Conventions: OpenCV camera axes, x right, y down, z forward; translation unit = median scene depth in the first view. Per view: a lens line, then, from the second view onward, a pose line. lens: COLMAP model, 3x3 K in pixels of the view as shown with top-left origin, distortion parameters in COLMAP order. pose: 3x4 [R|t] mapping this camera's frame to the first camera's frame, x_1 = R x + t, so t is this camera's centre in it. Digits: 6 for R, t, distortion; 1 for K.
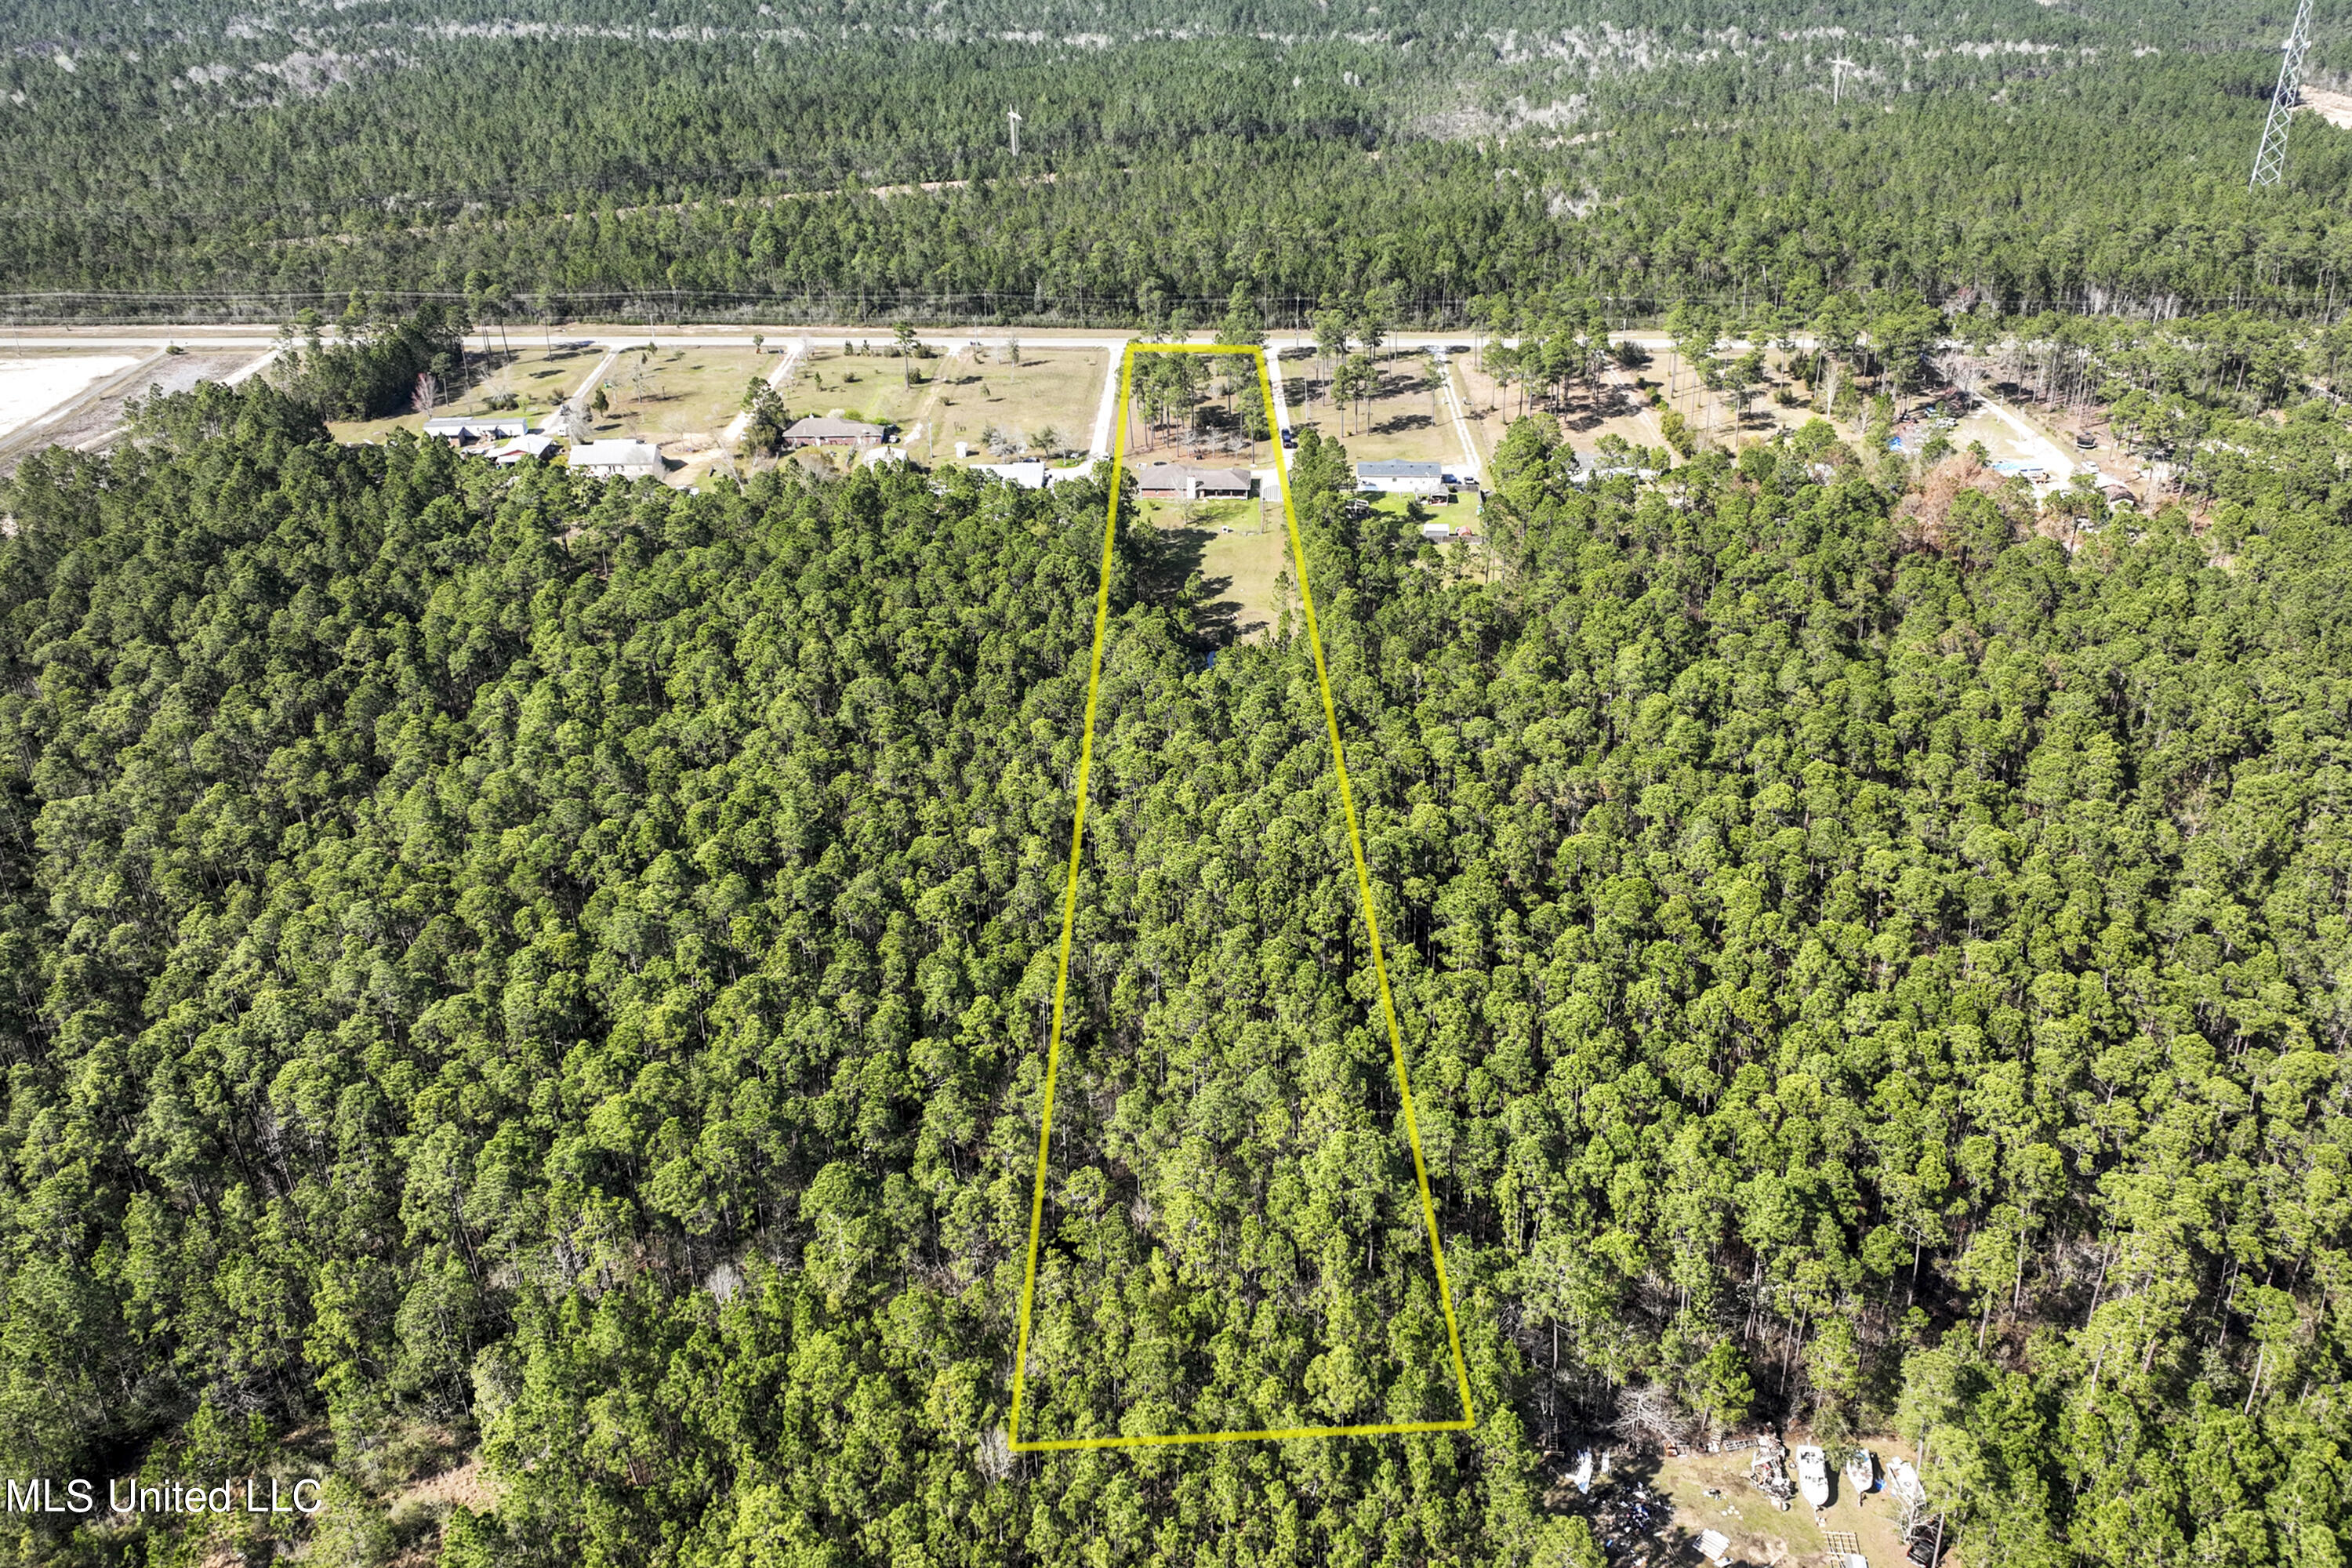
lens RADIAL K [[1952.4, 0, 1176.0], [0, 1952.4, 784.3], [0, 0, 1]] dist [-0.002457, 0.005730]
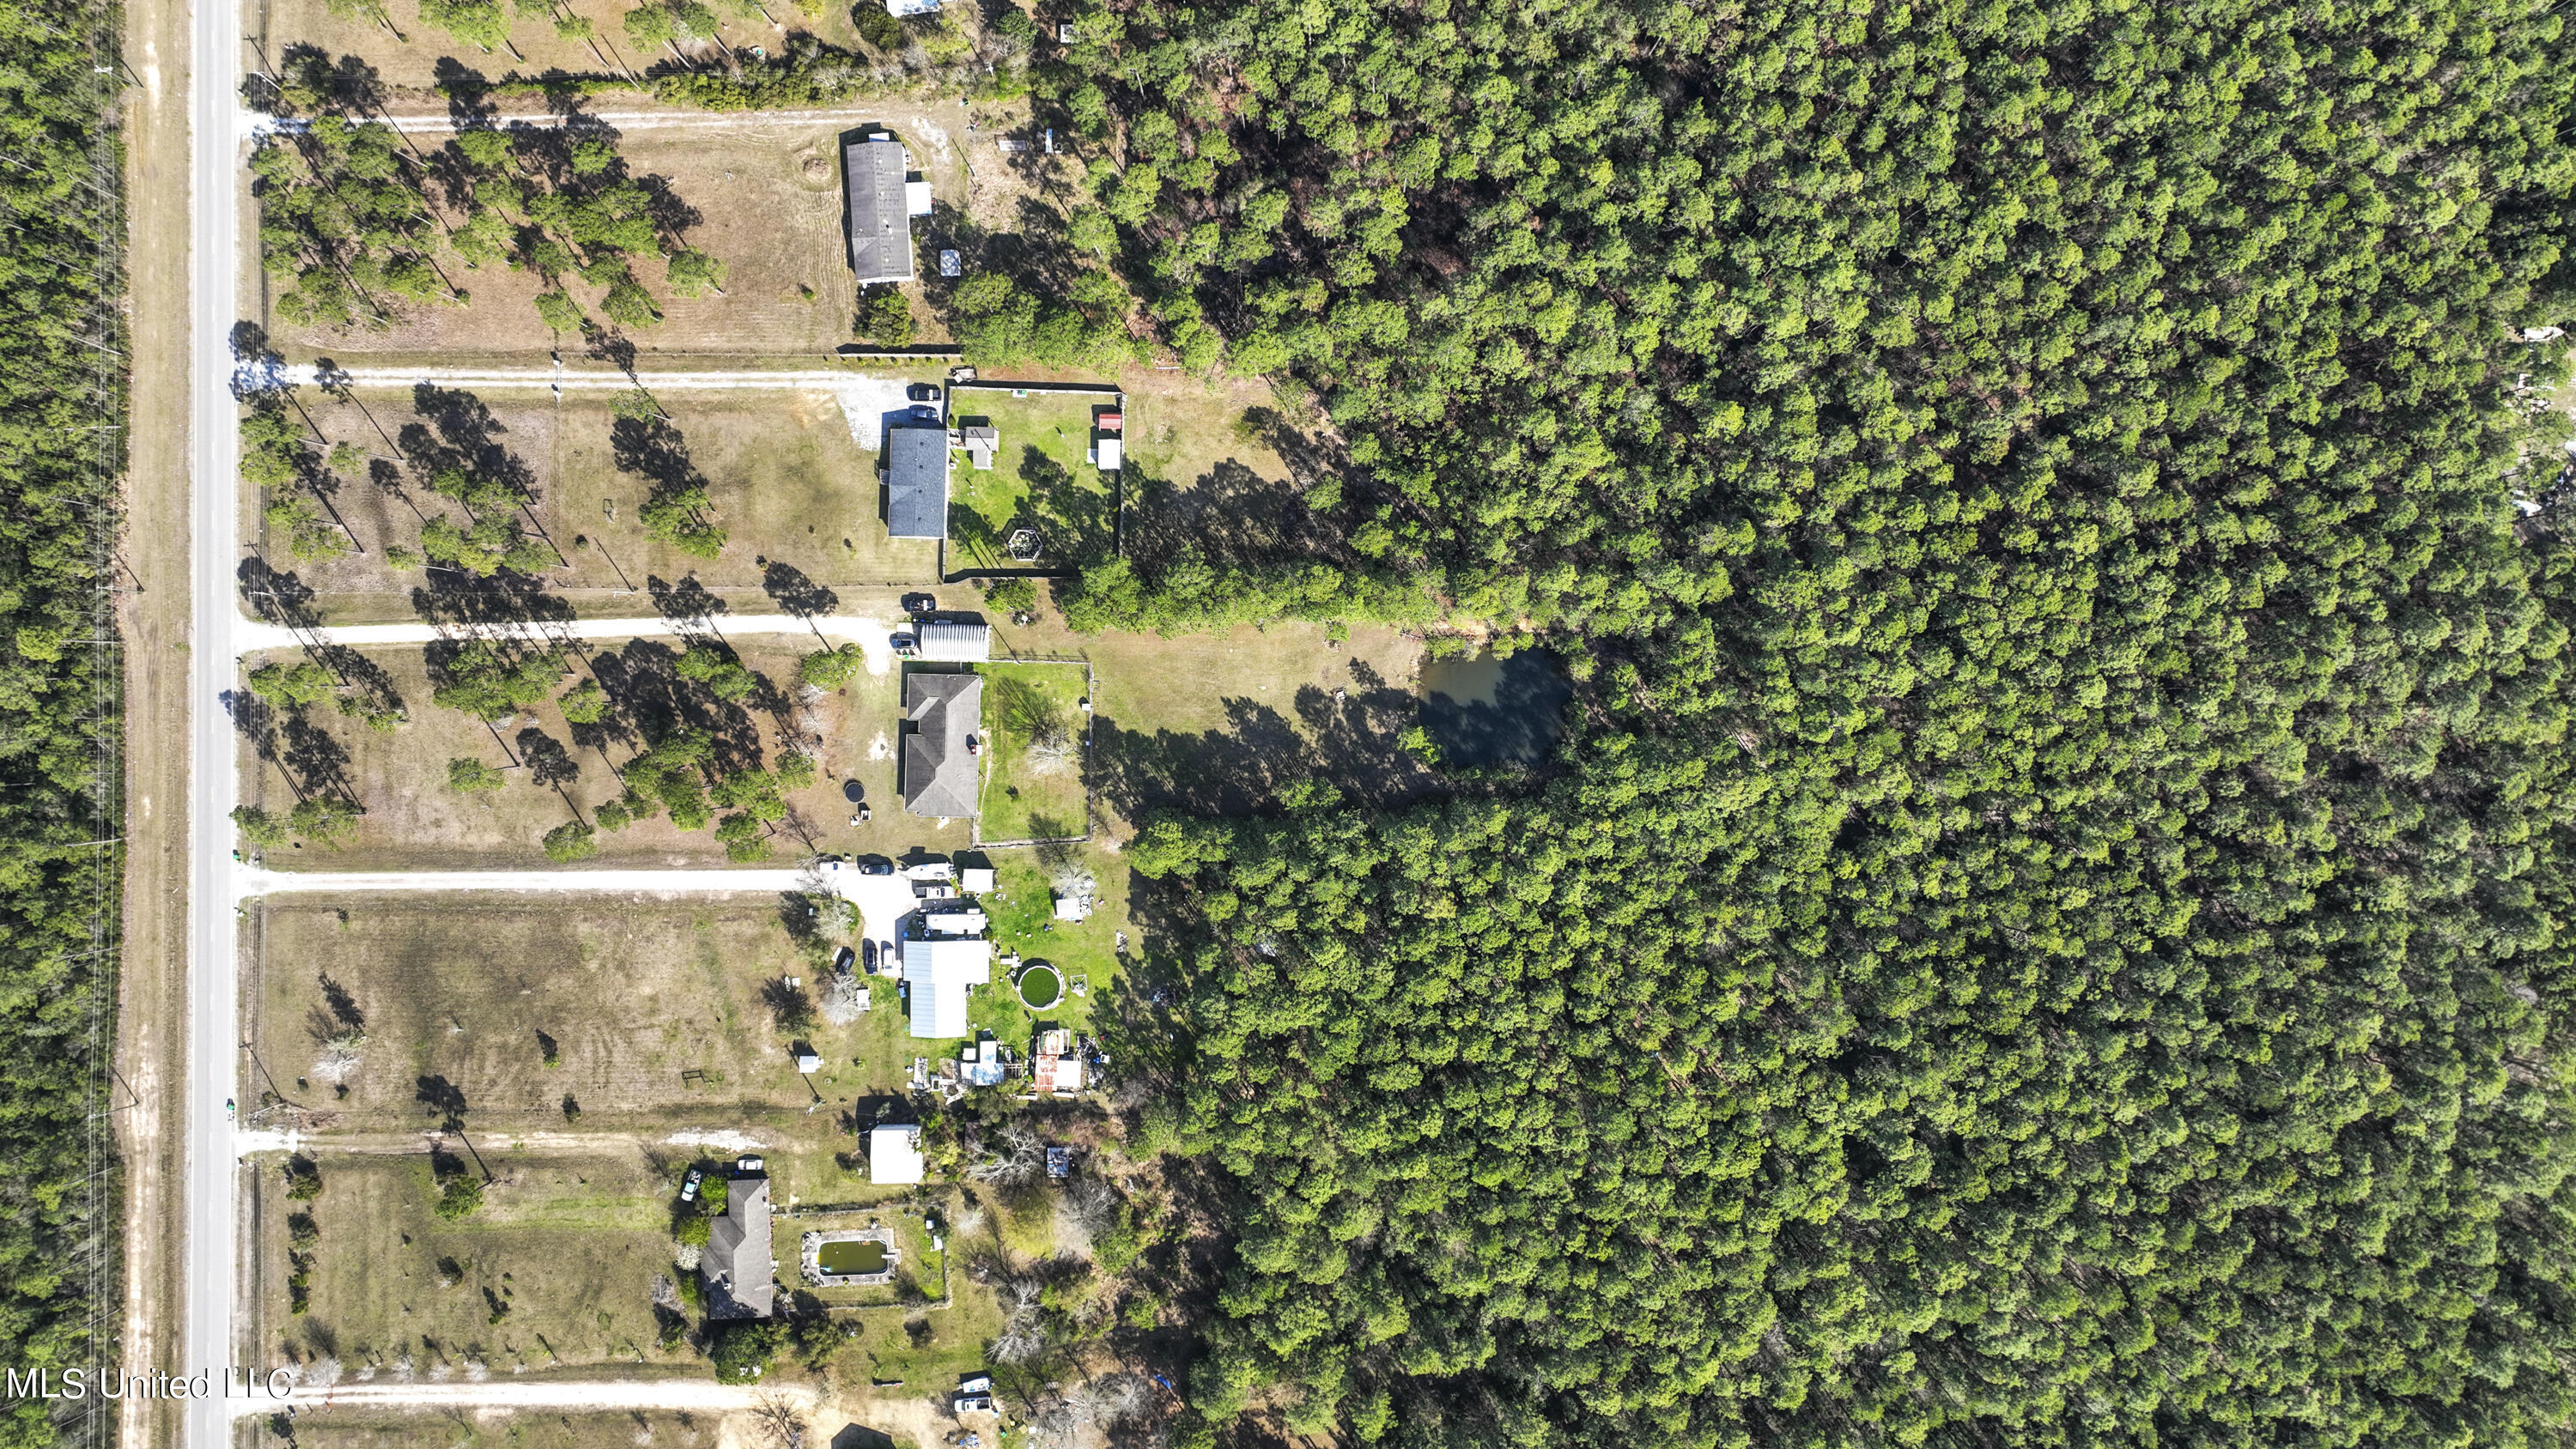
lens RADIAL K [[1791.9, 0, 1290.1], [0, 1791.9, 728.7], [0, 0, 1]] dist [-0.001651, 0.006643]
pose [[-0.026077, -0.999541, 0.015428, 0.001758], [0.463781, 0.001575, 0.885949, -0.770183], [-0.885566, 0.030258, 0.463527, 0.577239]]
